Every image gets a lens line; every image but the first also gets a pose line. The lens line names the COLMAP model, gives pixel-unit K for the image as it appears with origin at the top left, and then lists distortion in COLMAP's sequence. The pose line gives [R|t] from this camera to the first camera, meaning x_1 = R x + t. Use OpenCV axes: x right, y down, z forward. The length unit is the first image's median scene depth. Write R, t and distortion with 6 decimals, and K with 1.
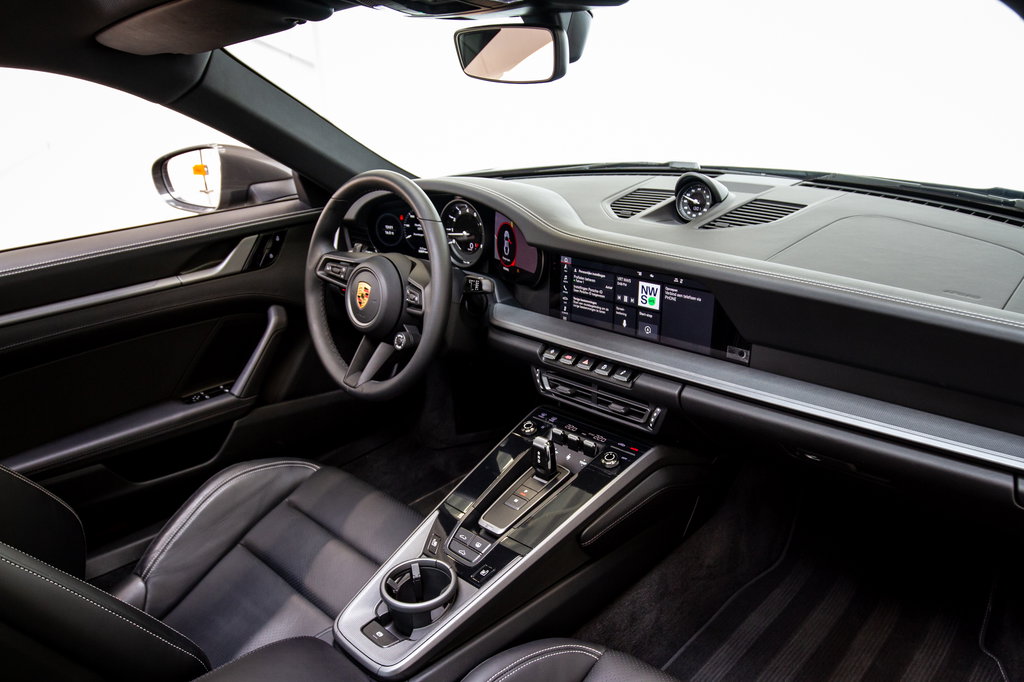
lens RADIAL K [[752.8, 0, 511.6], [0, 752.8, 342.9], [0, 0, 1]] dist [-0.003501, -0.000917]
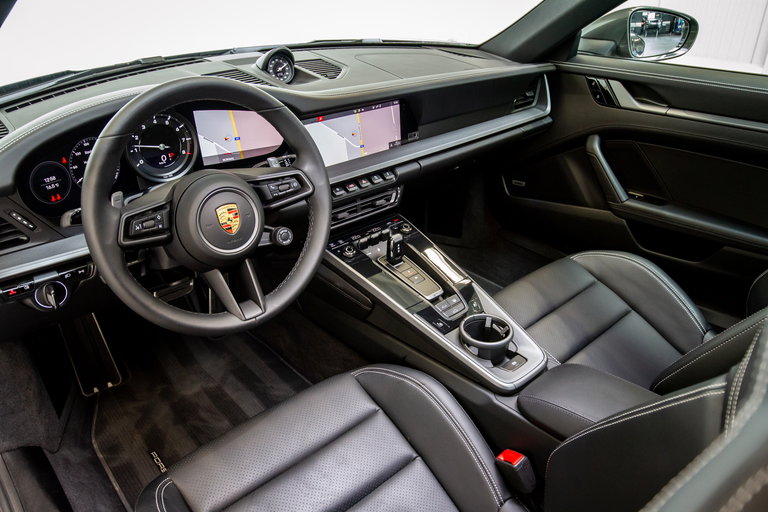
lens RADIAL K [[564.6, 0, 384.5], [0, 564.6, 255.0], [0, 0, 1]] dist [-0.003501, -0.000917]
pose [[0.053223, -0.414101, 0.908674, -0.876670], [0.365419, 0.854924, 0.368203, -0.222188], [-0.929320, 0.312450, 0.196822, 0.767683]]
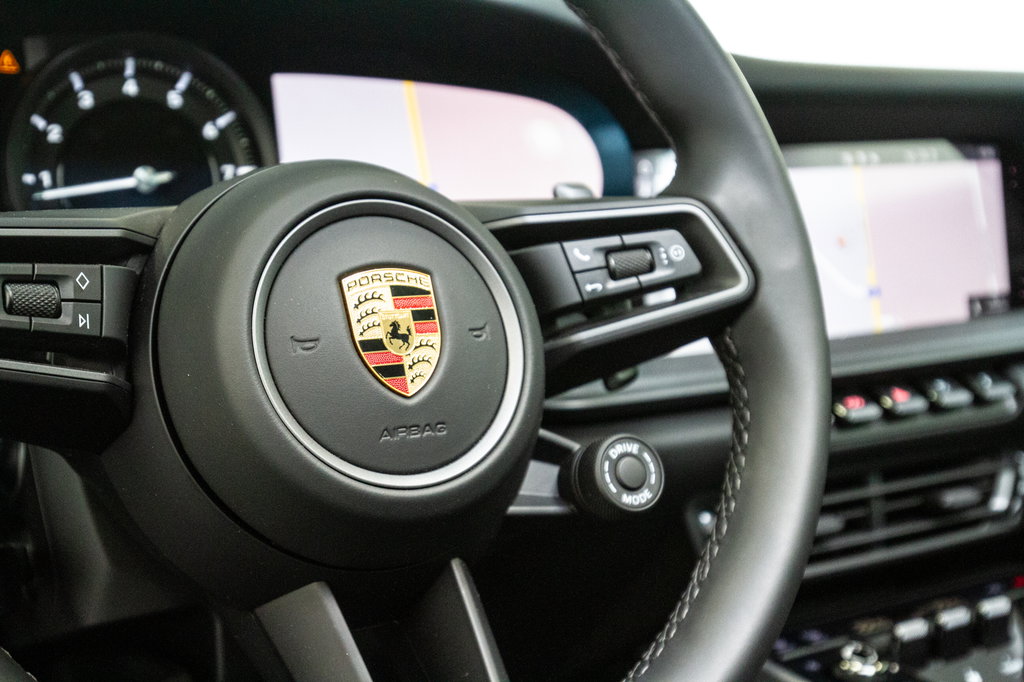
lens RADIAL K [[1583.1, 0, 506.6], [0, 1583.1, 344.7], [0, 0, 1]] dist [0.044718, 0.000000]
pose [[0.209052, -0.053990, 0.976413, -0.636545], [0.385513, 0.922163, -0.031548, -0.042094], [-0.898708, 0.383015, 0.213594, 0.957771]]
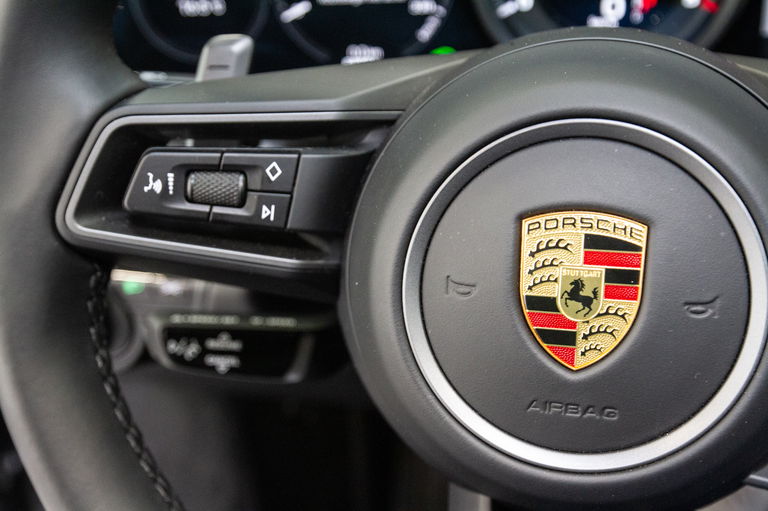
lens RADIAL K [[962.7, 0, 382.1], [0, 962.7, 260.4], [0, 0, 1]] dist [-0.011445, 0.000000]
pose [[0.848627, -0.212884, 0.484265, -0.363506], [0.200625, 0.976580, 0.077731, -0.102812], [-0.489471, 0.031191, 0.871462, 0.908559]]
